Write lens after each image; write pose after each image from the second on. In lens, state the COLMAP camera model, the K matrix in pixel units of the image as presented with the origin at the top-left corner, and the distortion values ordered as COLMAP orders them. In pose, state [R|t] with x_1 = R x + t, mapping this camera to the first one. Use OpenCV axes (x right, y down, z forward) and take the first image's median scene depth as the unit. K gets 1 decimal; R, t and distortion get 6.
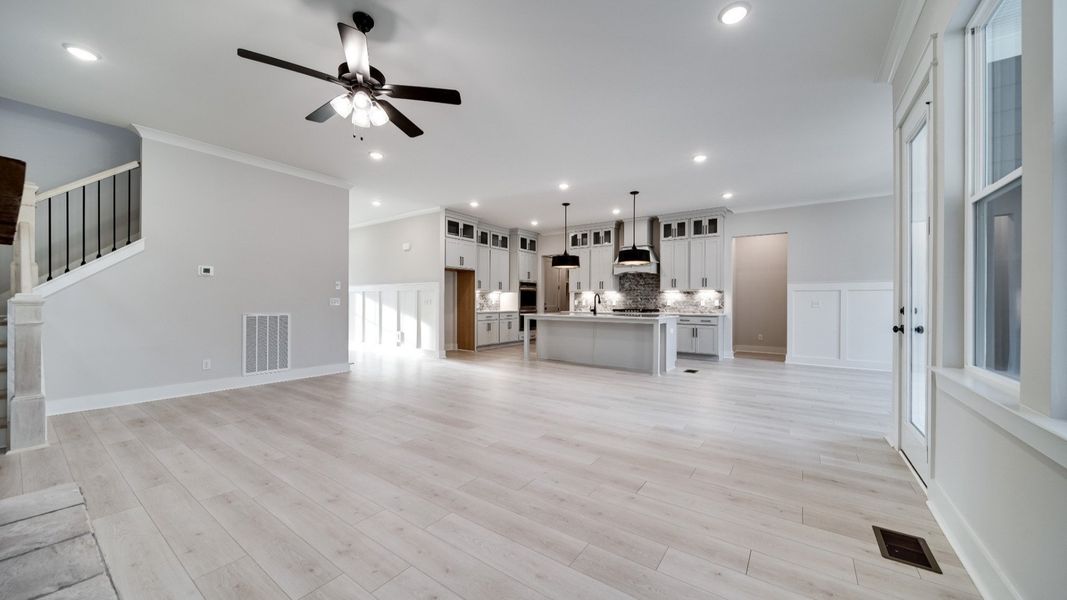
lens RADIAL K [[377.4, 0, 535.6], [0, 377.4, 302.6], [0, 0, 1]] dist [0.000116, -0.002789]
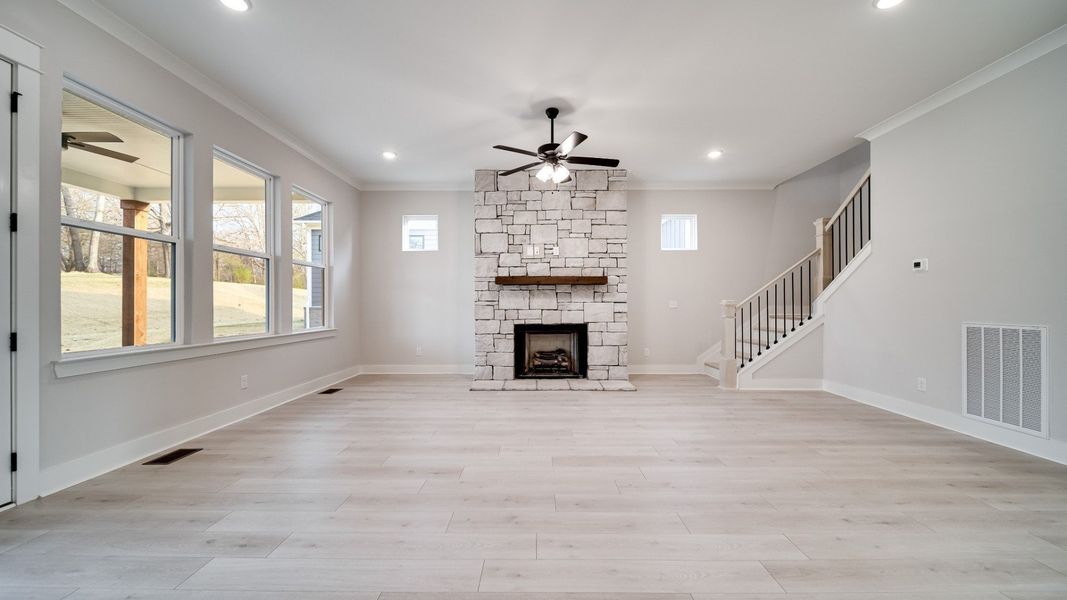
lens RADIAL K [[377.4, 0, 537.4], [0, 377.4, 304.1], [0, 0, 1]] dist [0.000116, -0.002789]
pose [[-0.821385, -0.003340, -0.570364, 0.133081], [-0.002171, 0.999994, -0.002729, 0.000783], [0.570370, -0.001004, -0.821387, 0.682629]]
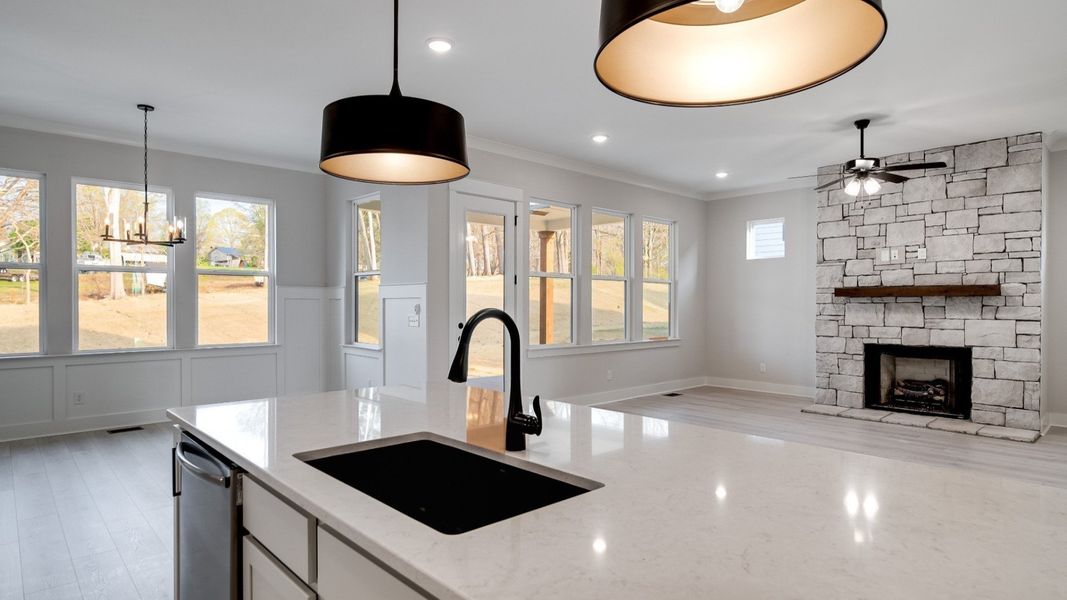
lens RADIAL K [[575.9, 0, 537.8], [0, 575.9, 307.0], [0, 0, 1]] dist [-0.000435, -0.000459]
pose [[-0.979063, -0.007107, 0.203436, 0.088665], [-0.005898, 0.999961, 0.006547, -0.022205], [-0.203474, 0.005210, -0.979066, 1.048762]]
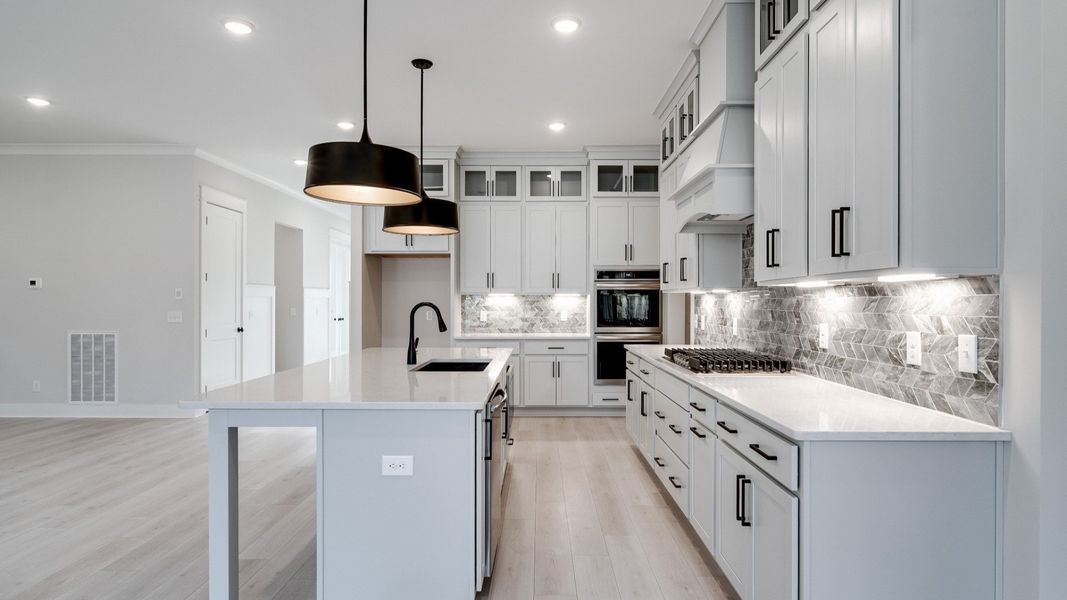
lens RADIAL K [[575.9, 0, 537.6], [0, 575.9, 305.5], [0, 0, 1]] dist [-0.000435, -0.000459]
pose [[0.574927, 0.000998, -0.818204, 0.550886], [-0.000248, 0.999999, 0.001045, -0.018405], [0.818205, -0.000398, 0.574927, 0.685007]]
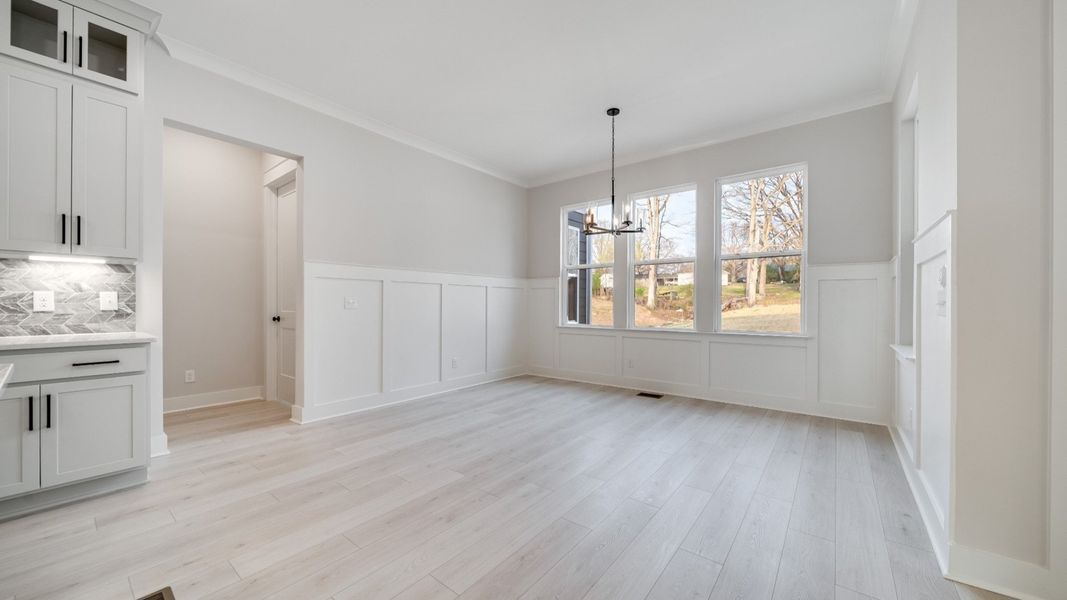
lens RADIAL K [[377.4, 0, 540.2], [0, 377.4, 305.3], [0, 0, 1]] dist [0.000116, -0.002789]
pose [[0.050460, -0.008895, 0.998686, 0.165899], [-0.004165, 0.999950, 0.009117, 0.000404], [-0.998717, -0.004619, 0.050420, 0.584149]]
